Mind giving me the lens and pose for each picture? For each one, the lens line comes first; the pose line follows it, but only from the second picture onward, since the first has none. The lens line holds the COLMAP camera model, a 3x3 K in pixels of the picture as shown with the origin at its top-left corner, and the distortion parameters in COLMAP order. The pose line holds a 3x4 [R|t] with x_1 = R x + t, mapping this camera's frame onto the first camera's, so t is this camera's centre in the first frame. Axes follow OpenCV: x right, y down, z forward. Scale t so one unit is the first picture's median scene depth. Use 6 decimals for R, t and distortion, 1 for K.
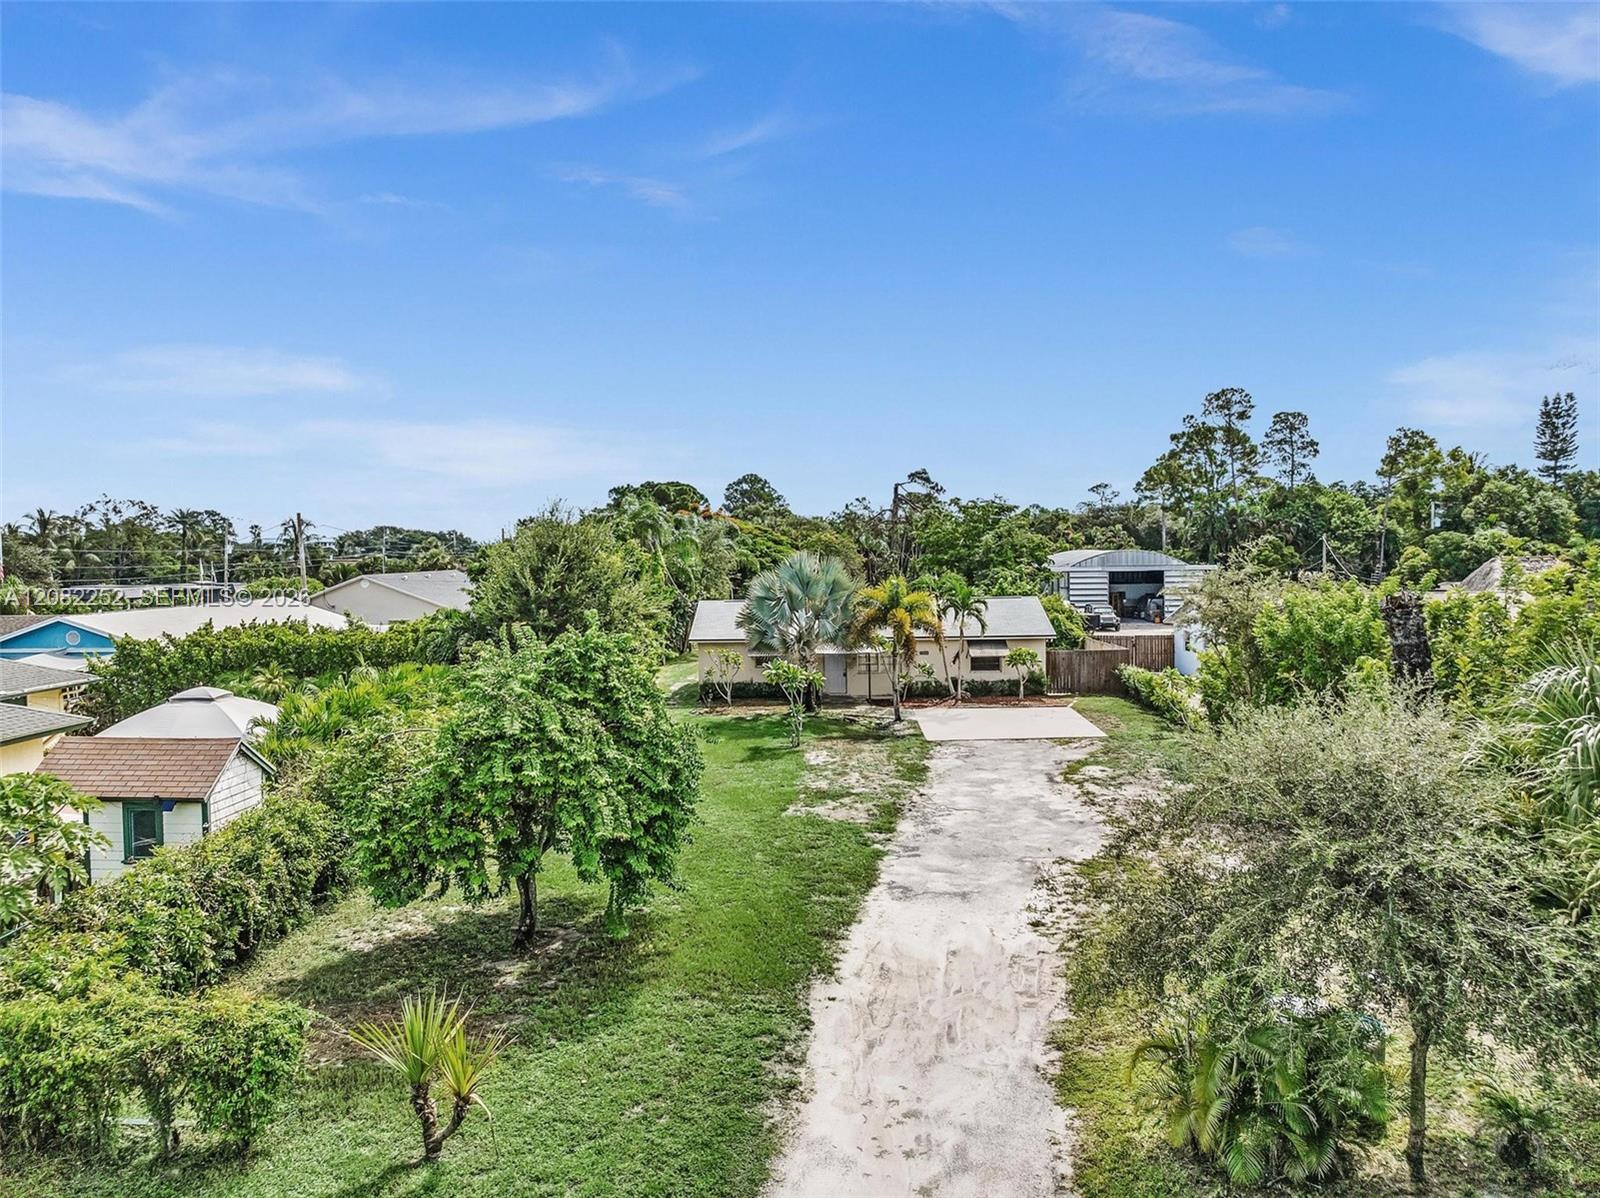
lens RADIAL K [[1116.9, 0, 838.1], [0, 1116.9, 555.5], [0, 0, 1]] dist [-0.023124, -0.006392]
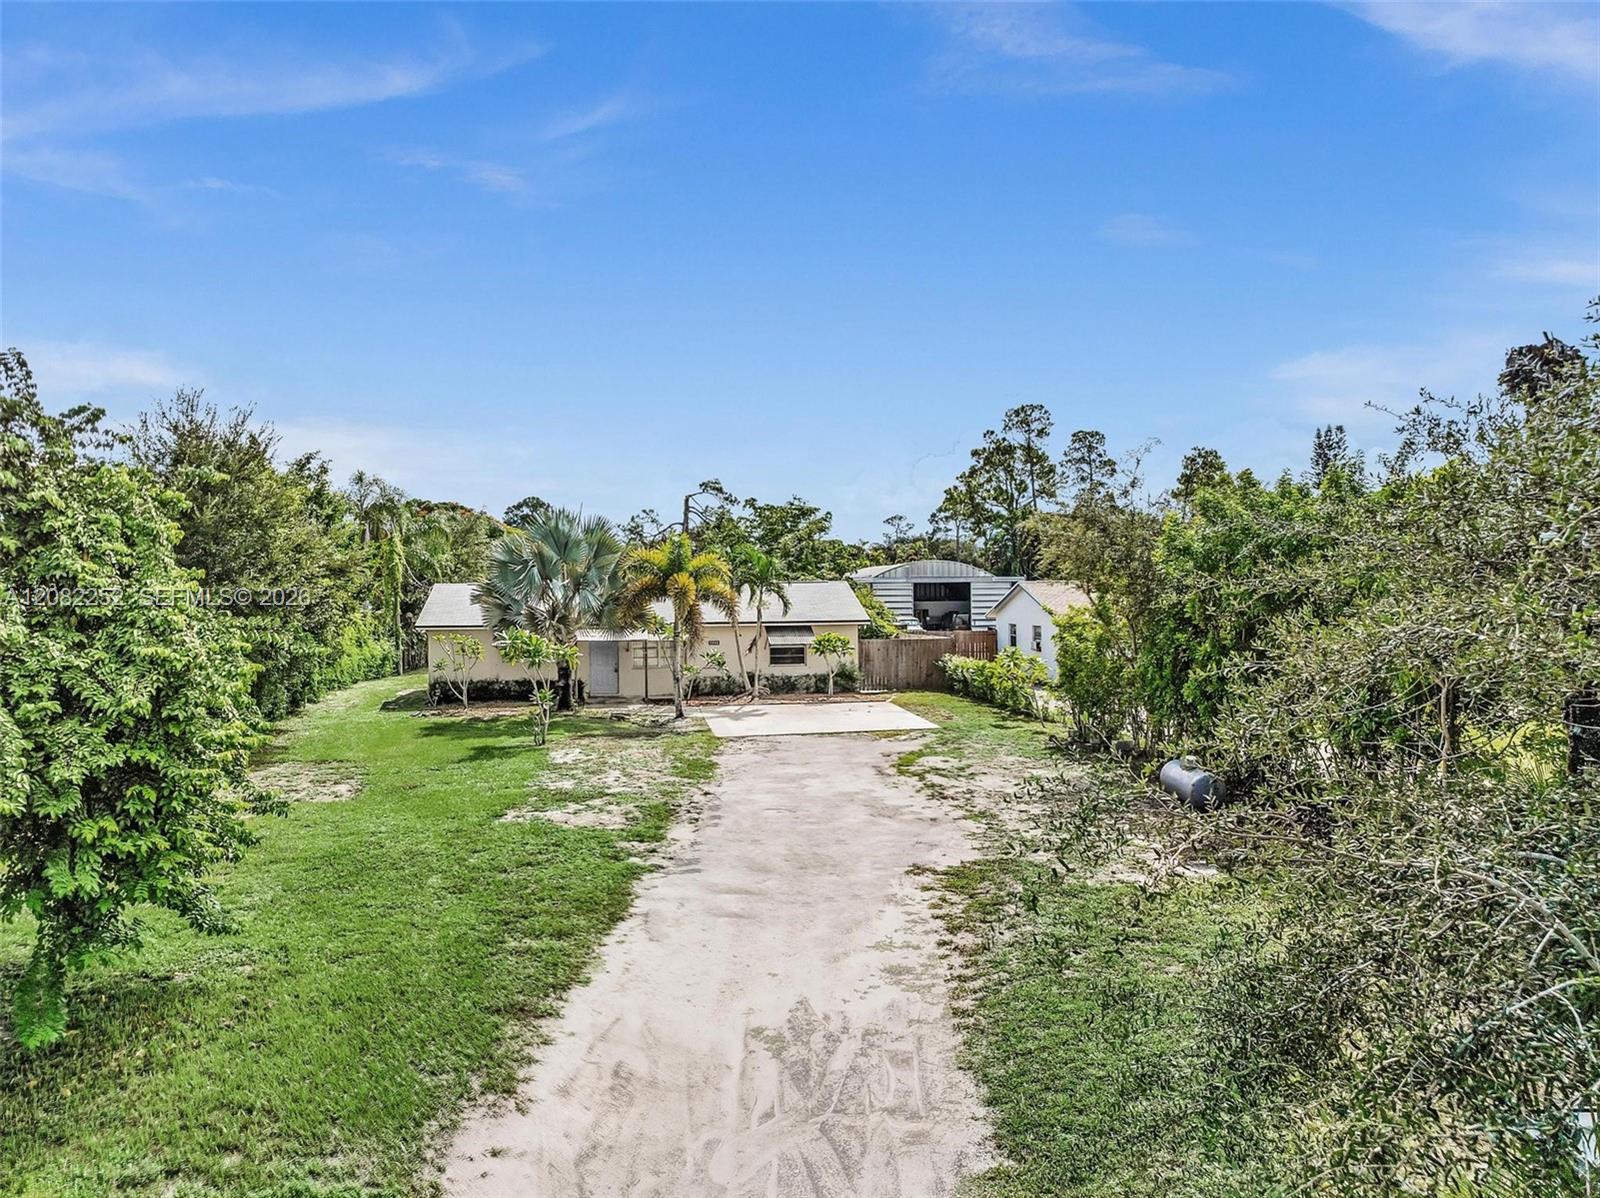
lens RADIAL K [[1116.9, 0, 814.7], [0, 1116.9, 546.5], [0, 0, 1]] dist [-0.023124, -0.006392]
pose [[0.986639, 0.008537, 0.162701, 0.026704], [-0.000593, 0.998808, -0.048812, 0.093978], [-0.162923, 0.048063, 0.985467, 0.287050]]
